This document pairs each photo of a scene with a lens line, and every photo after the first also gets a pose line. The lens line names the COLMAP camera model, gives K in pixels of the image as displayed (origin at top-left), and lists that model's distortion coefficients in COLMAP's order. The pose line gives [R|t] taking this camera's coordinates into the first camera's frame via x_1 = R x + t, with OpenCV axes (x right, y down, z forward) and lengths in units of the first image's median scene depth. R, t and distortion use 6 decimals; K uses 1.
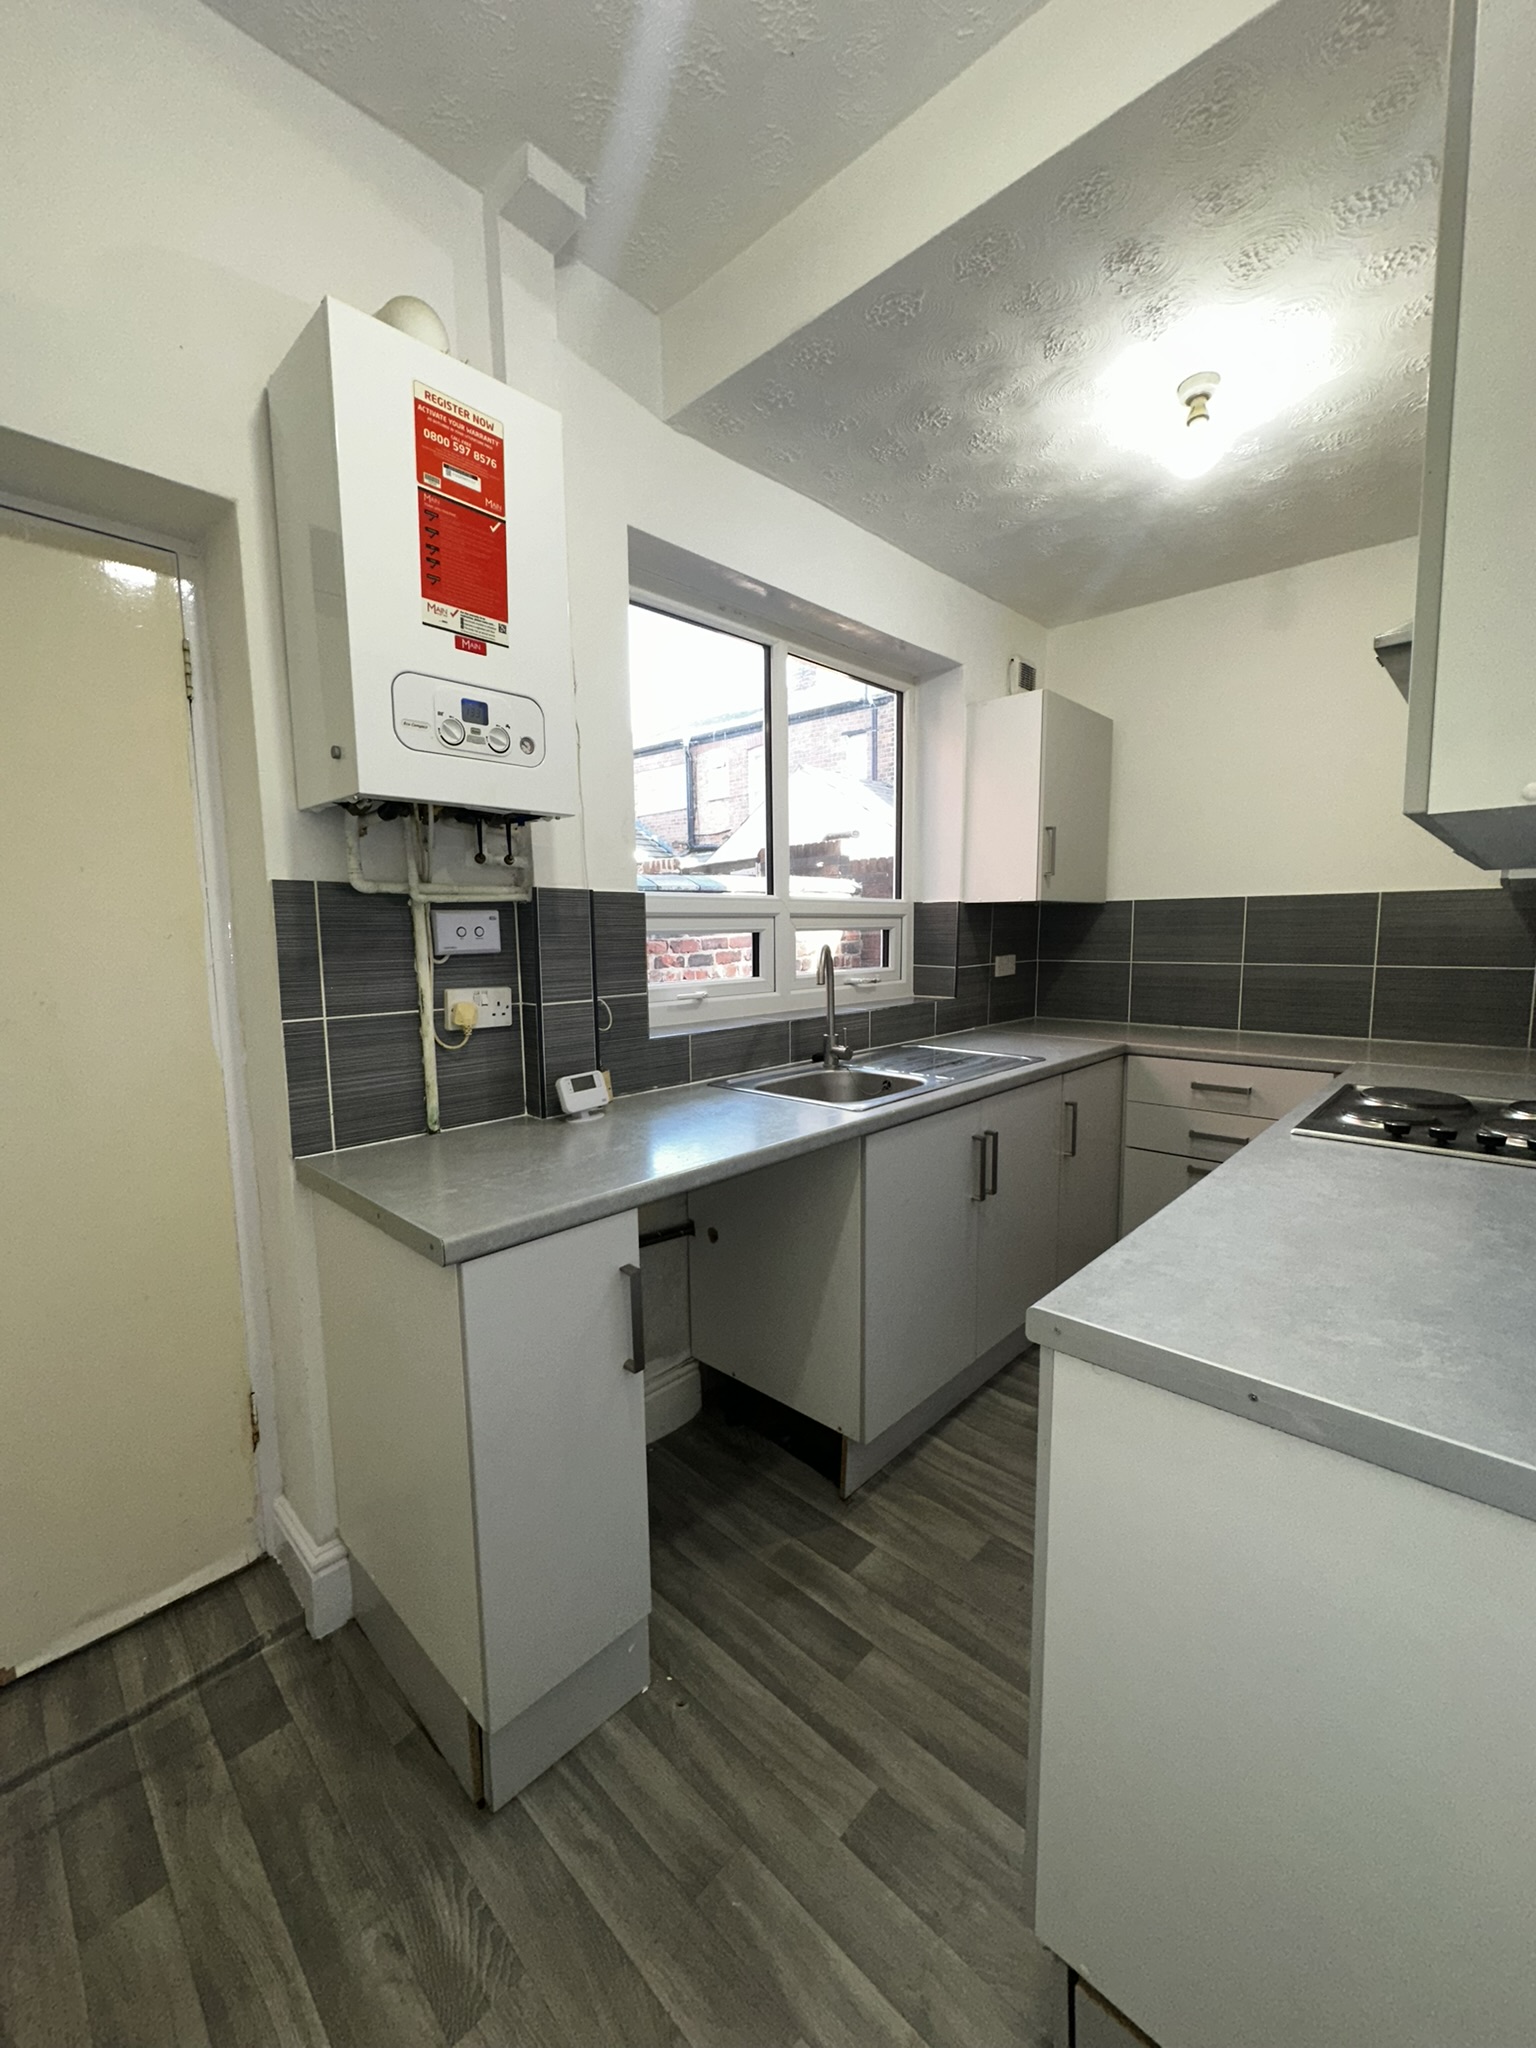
lens RADIAL K [[815.5, 0, 764.1], [0, 815.5, 1029.2], [0, 0, 1]] dist [-0.005131, 0.001013]
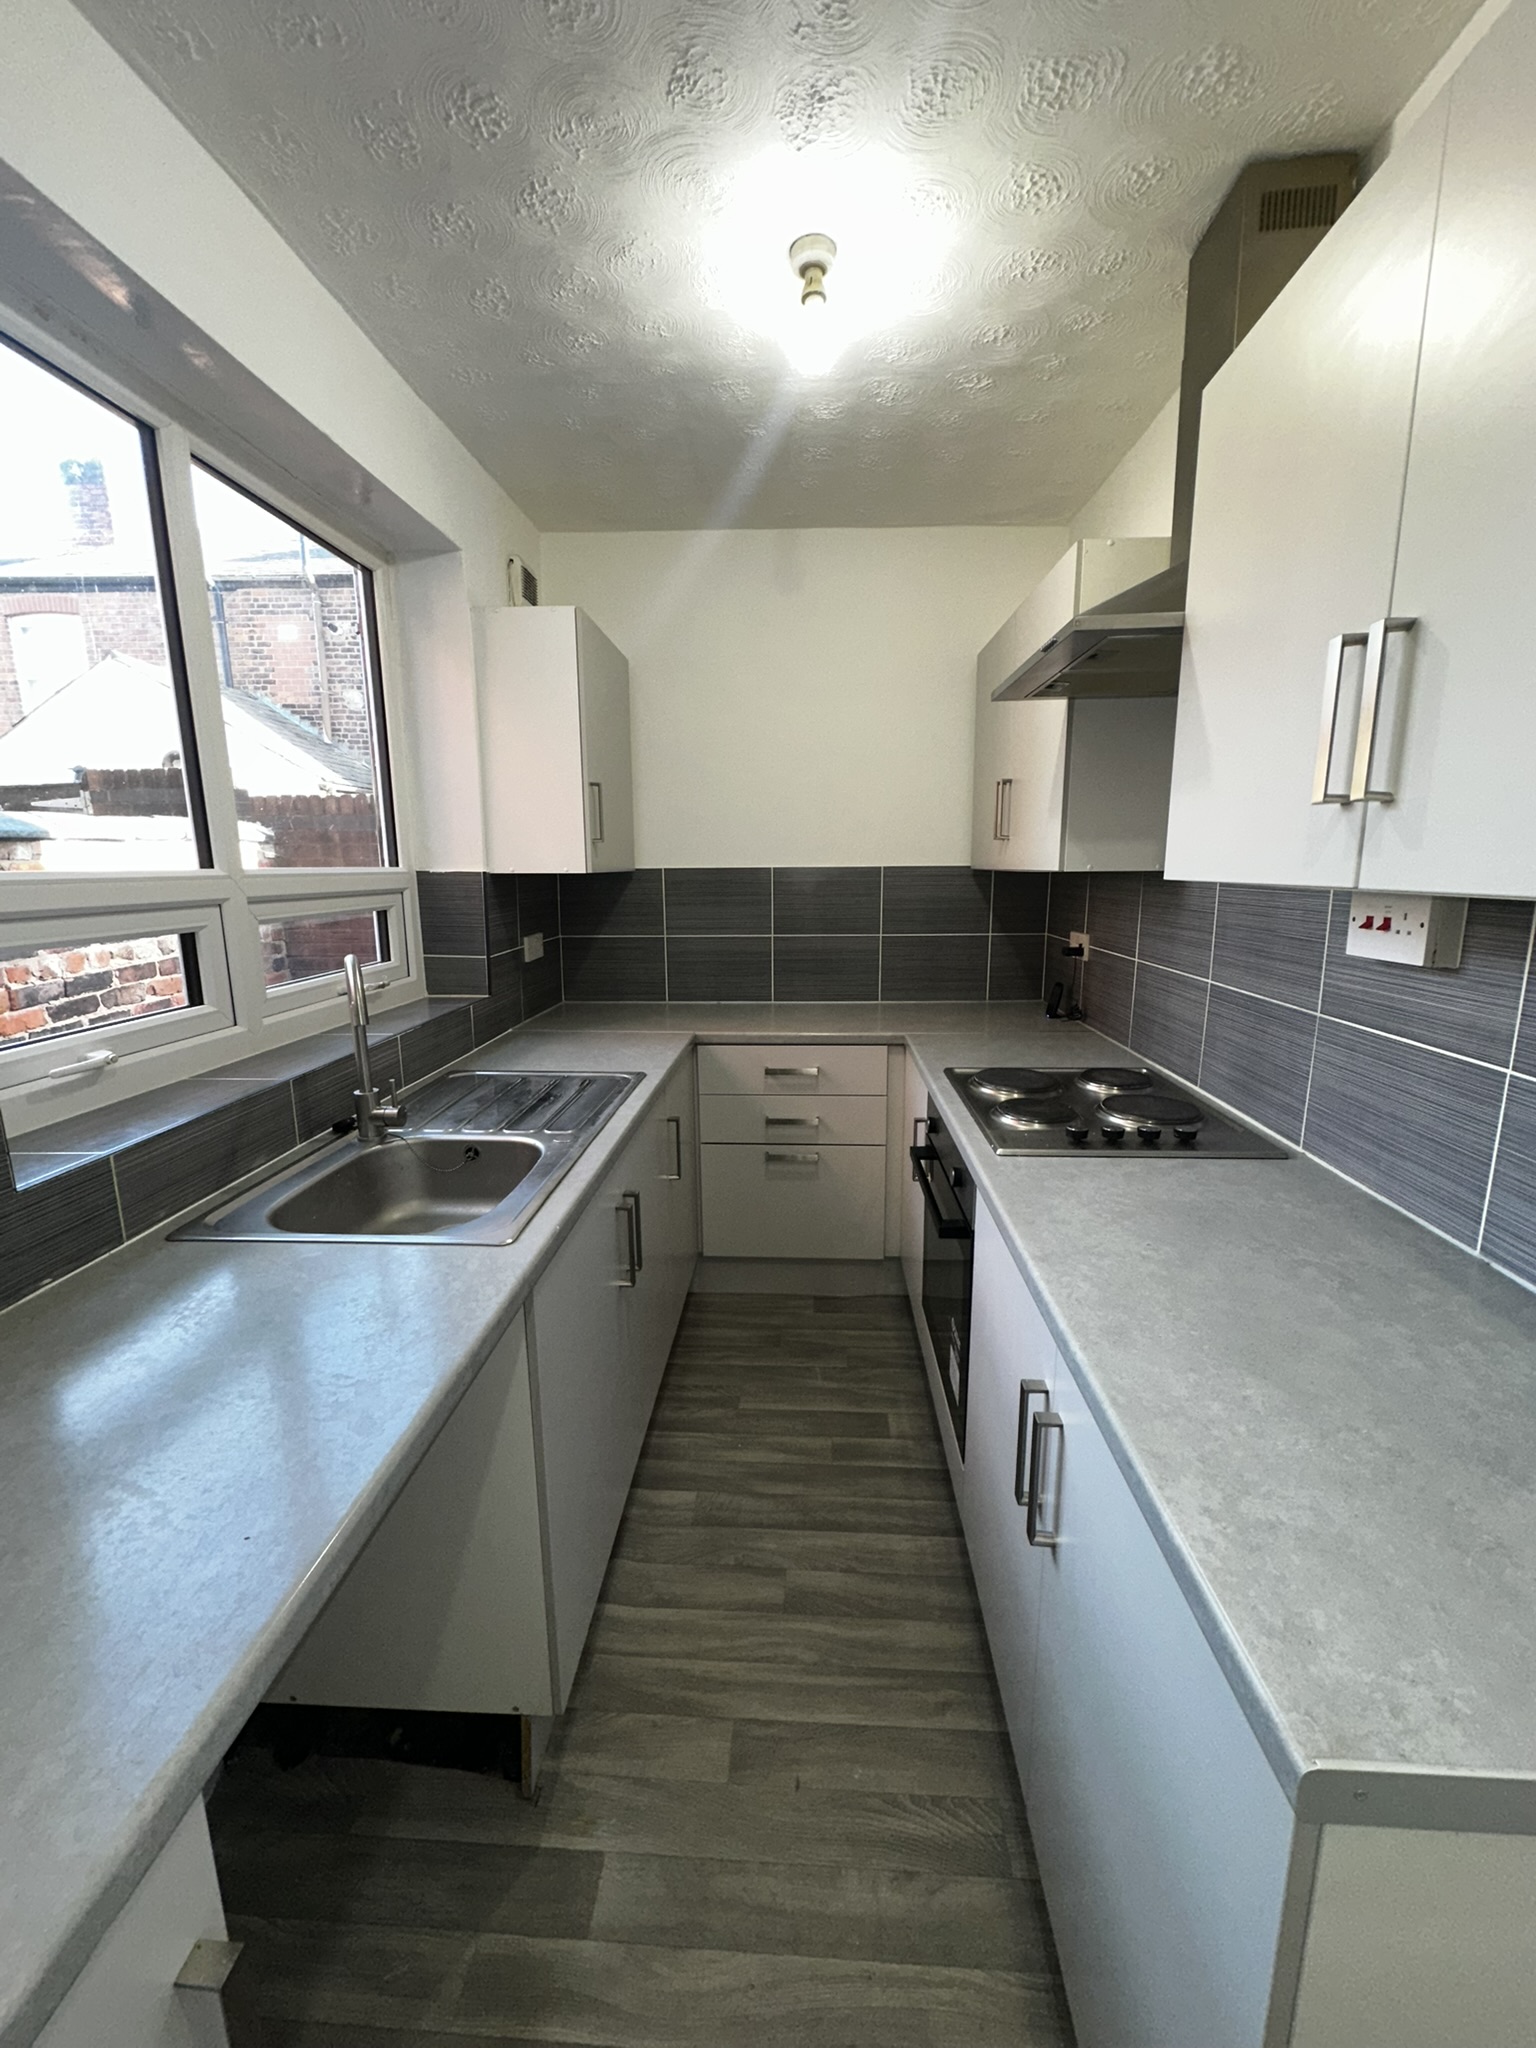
lens RADIAL K [[815.5, 0, 762.2], [0, 815.5, 1023.4], [0, 0, 1]] dist [-0.005131, 0.001013]
pose [[0.761622, -0.119545, 0.636899, -0.078984], [0.077552, 0.992588, 0.093568, -0.077671], [-0.643364, -0.021870, 0.765248, 0.280876]]
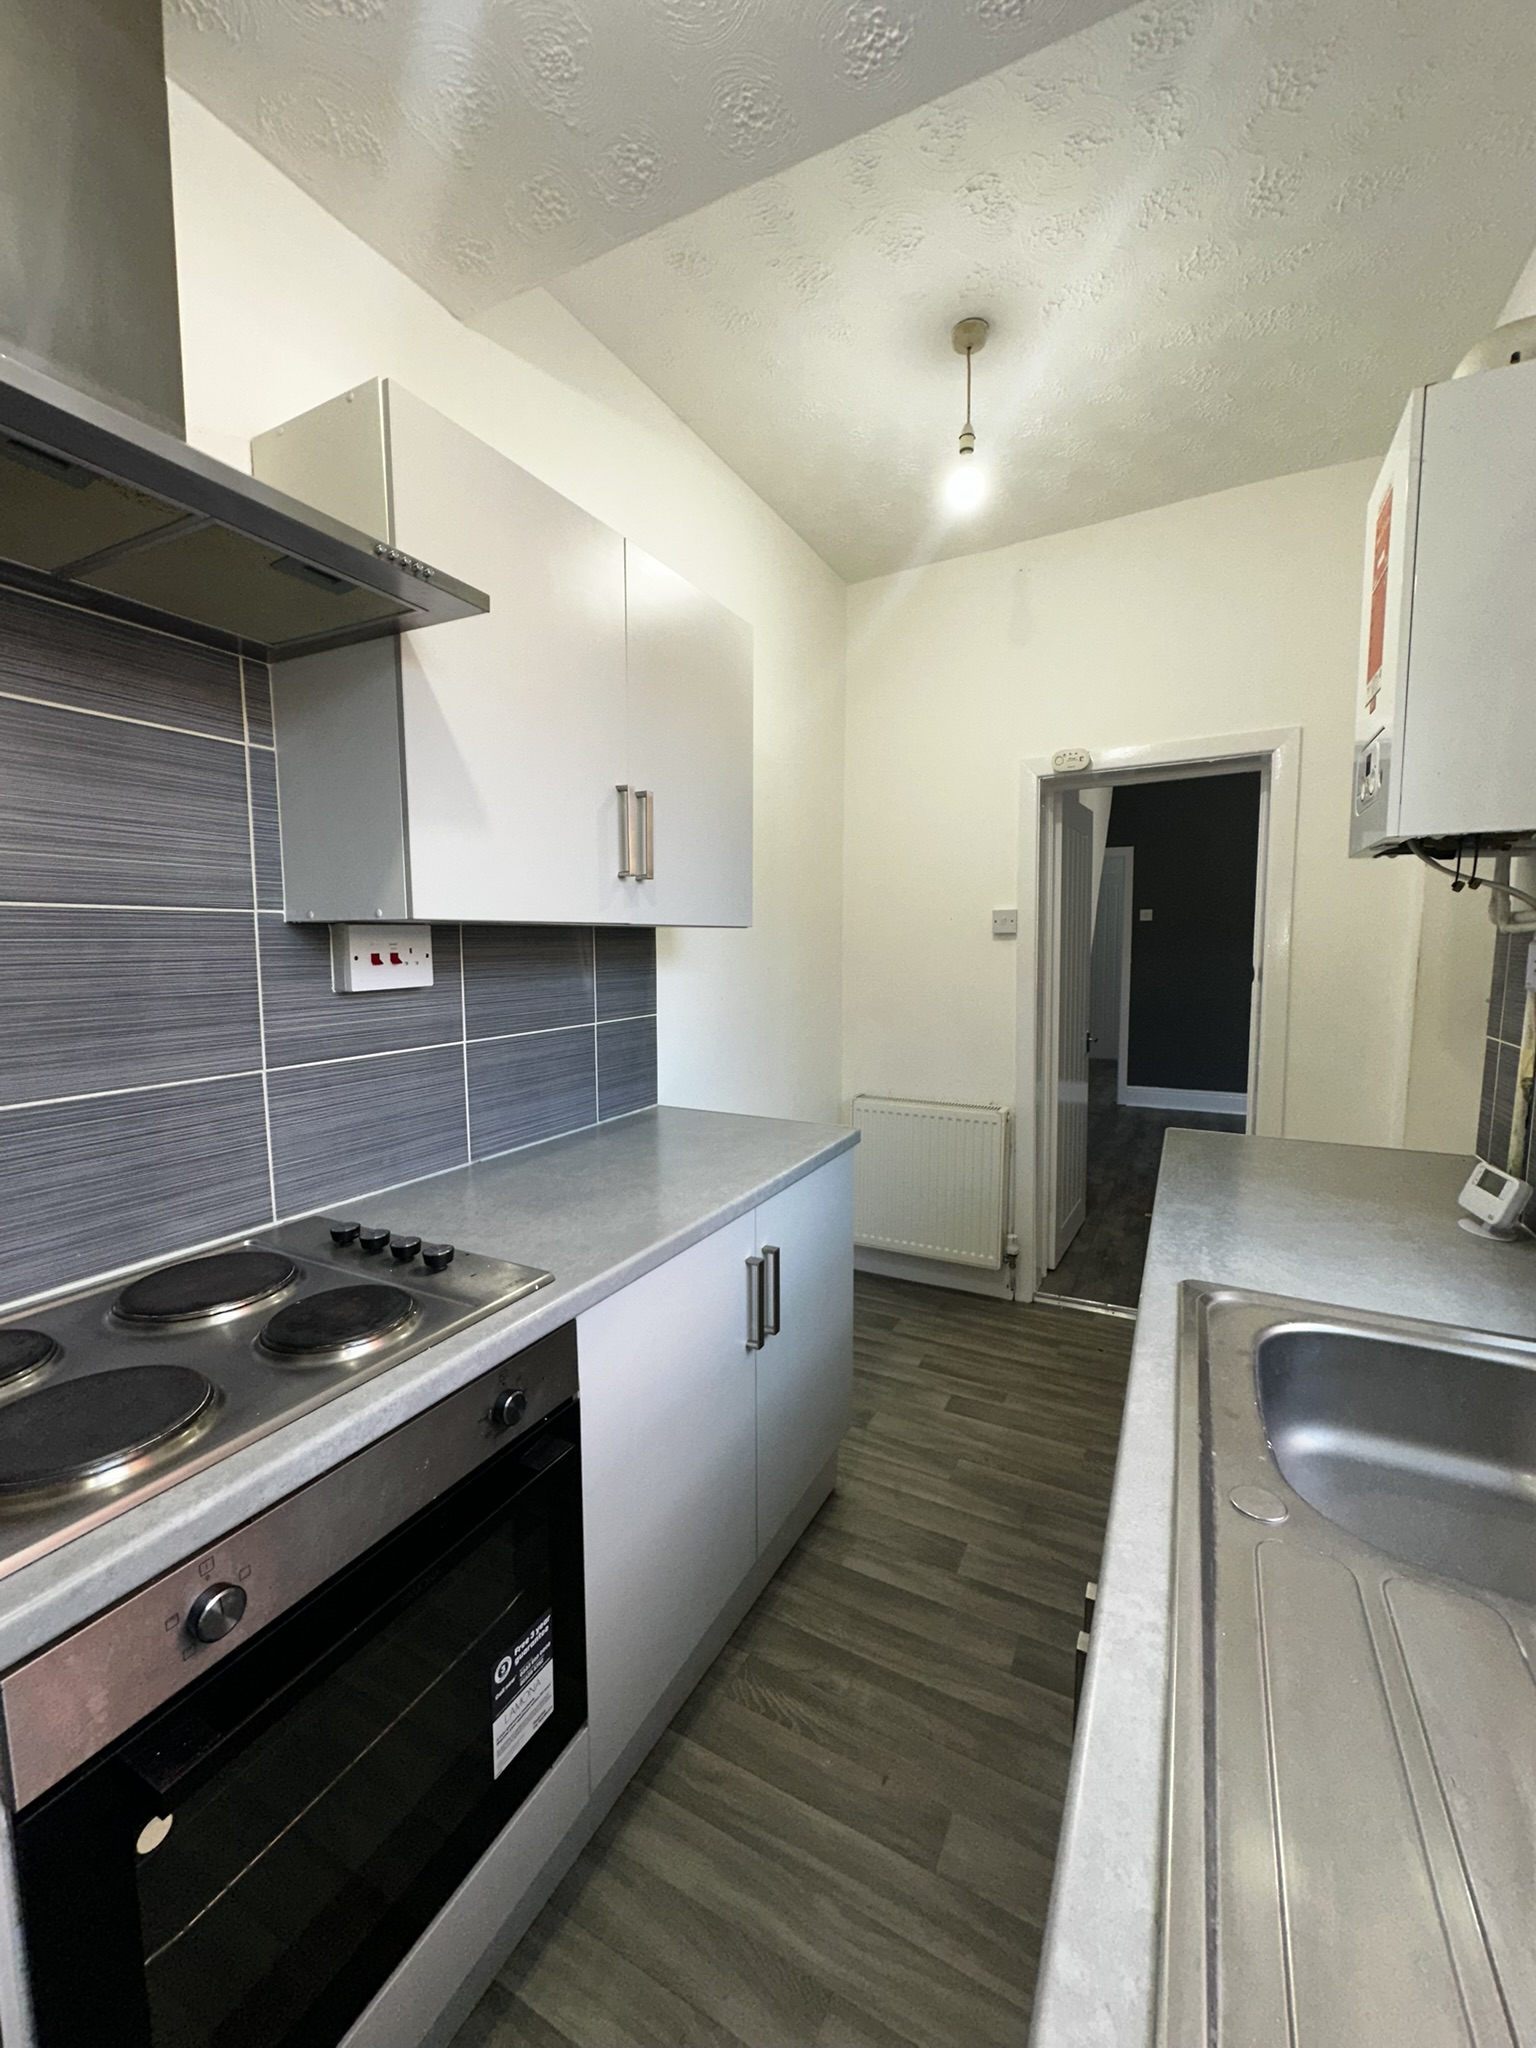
lens RADIAL K [[815.5, 0, 767.2], [0, 815.5, 1026.1], [0, 0, 1]] dist [-0.005131, 0.001013]
pose [[-0.959429, 0.043215, -0.278620, 0.401596], [-0.020353, 0.974991, 0.221311, -0.145896], [0.281216, 0.218003, -0.934555, 1.006319]]
